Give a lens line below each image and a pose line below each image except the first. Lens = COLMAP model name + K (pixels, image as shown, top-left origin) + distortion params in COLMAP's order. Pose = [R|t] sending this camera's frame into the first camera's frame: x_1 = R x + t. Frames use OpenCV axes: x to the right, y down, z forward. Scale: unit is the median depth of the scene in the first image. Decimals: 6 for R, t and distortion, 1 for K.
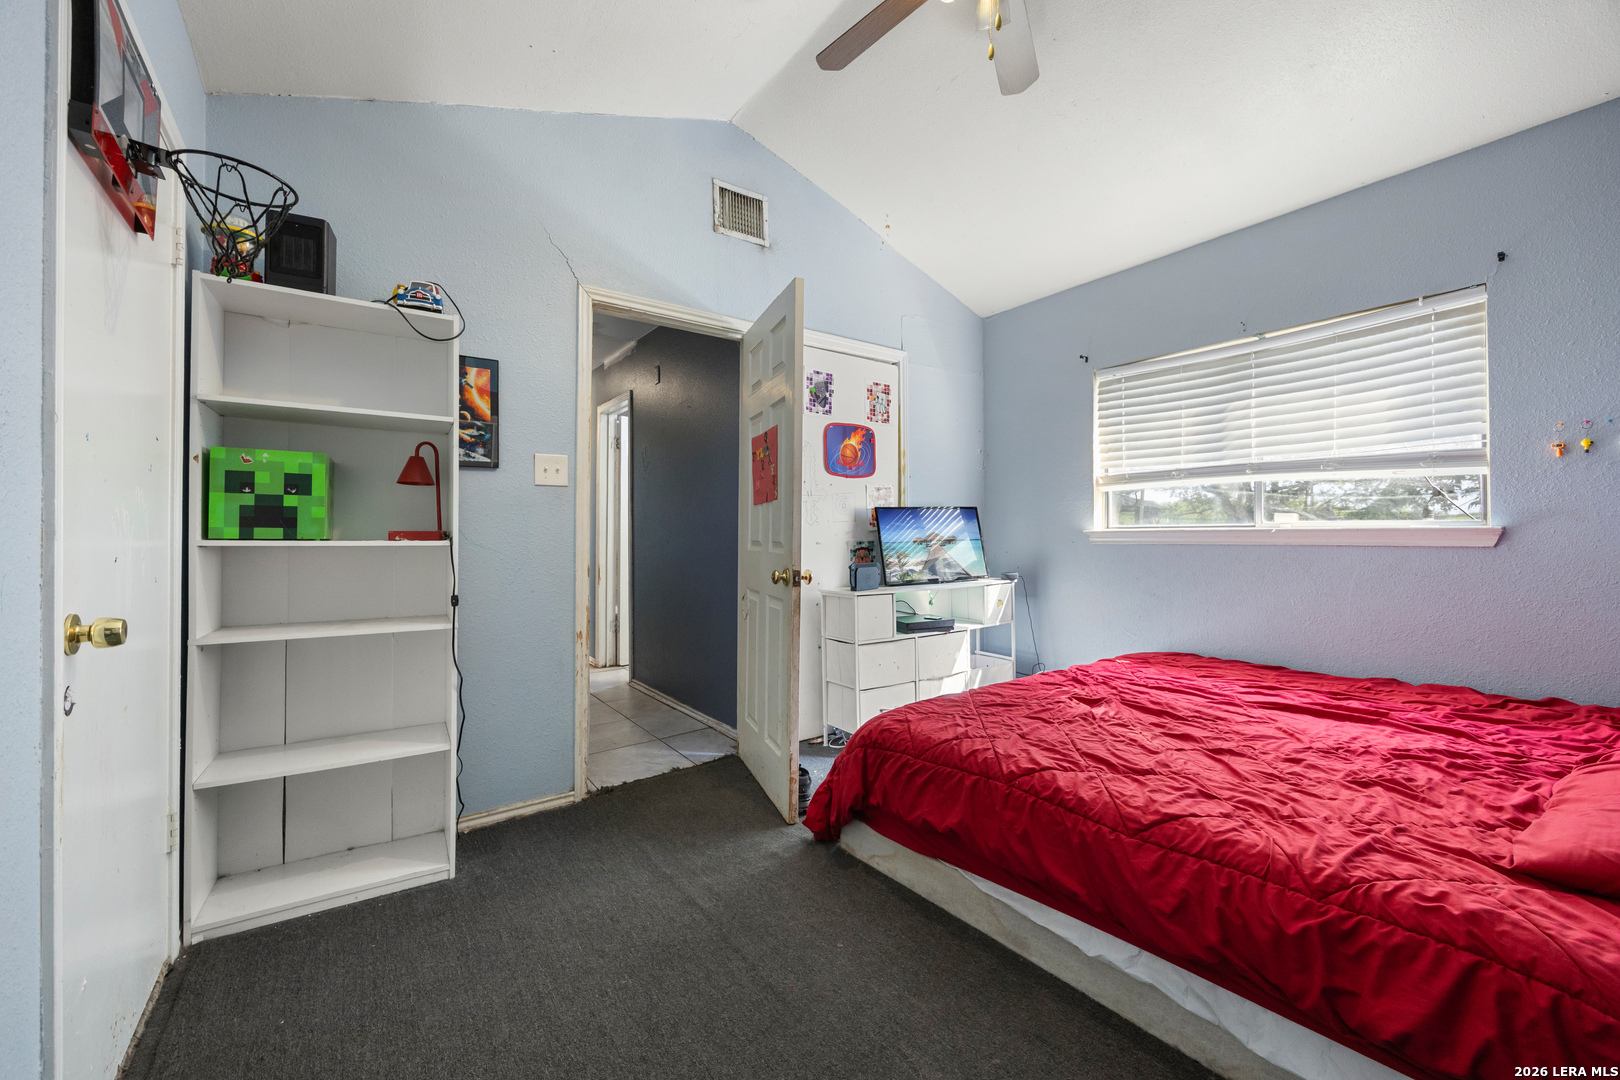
lens RADIAL K [[621.4, 0, 808.8], [0, 621.4, 537.7], [0, 0, 1]] dist [-0.000854, -0.000023]
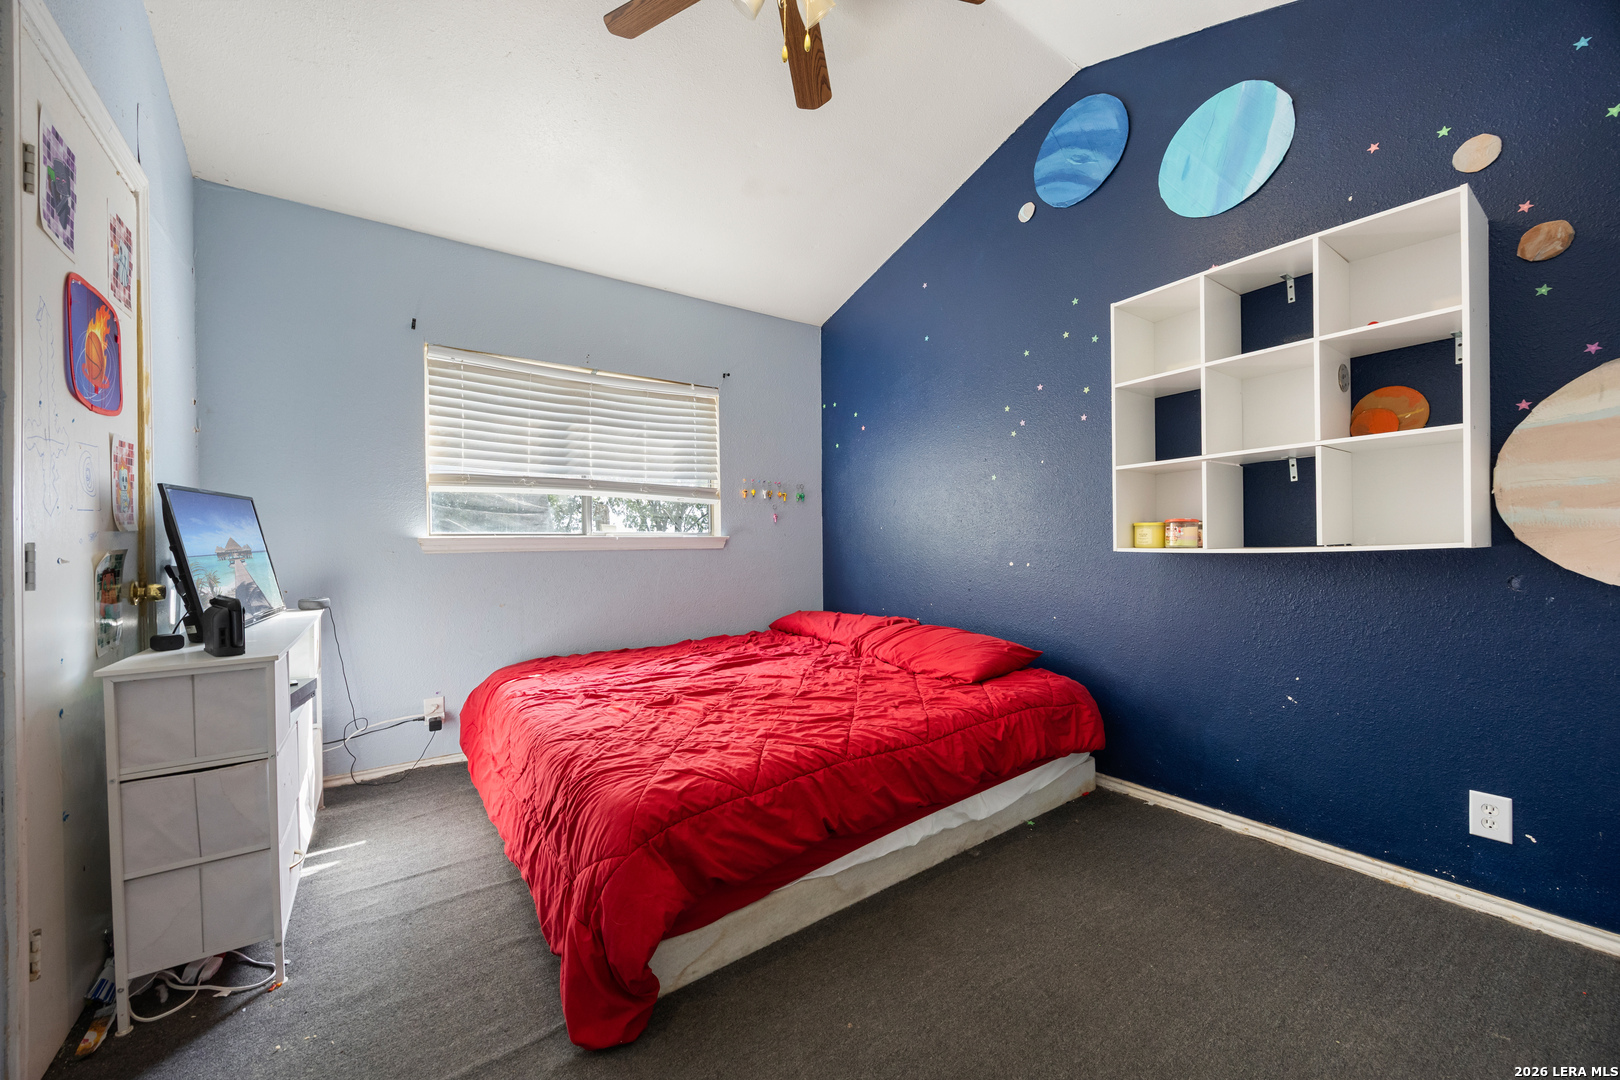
lens RADIAL K [[620.9, 0, 811.3], [0, 620.9, 556.8], [0, 0, 1]] dist [0.000111, 0.000053]
pose [[0.008818, -0.019452, 0.999772, -0.436852], [0.013831, 0.999718, 0.019329, 0.005503], [-0.999865, 0.013657, 0.009085, 0.584888]]
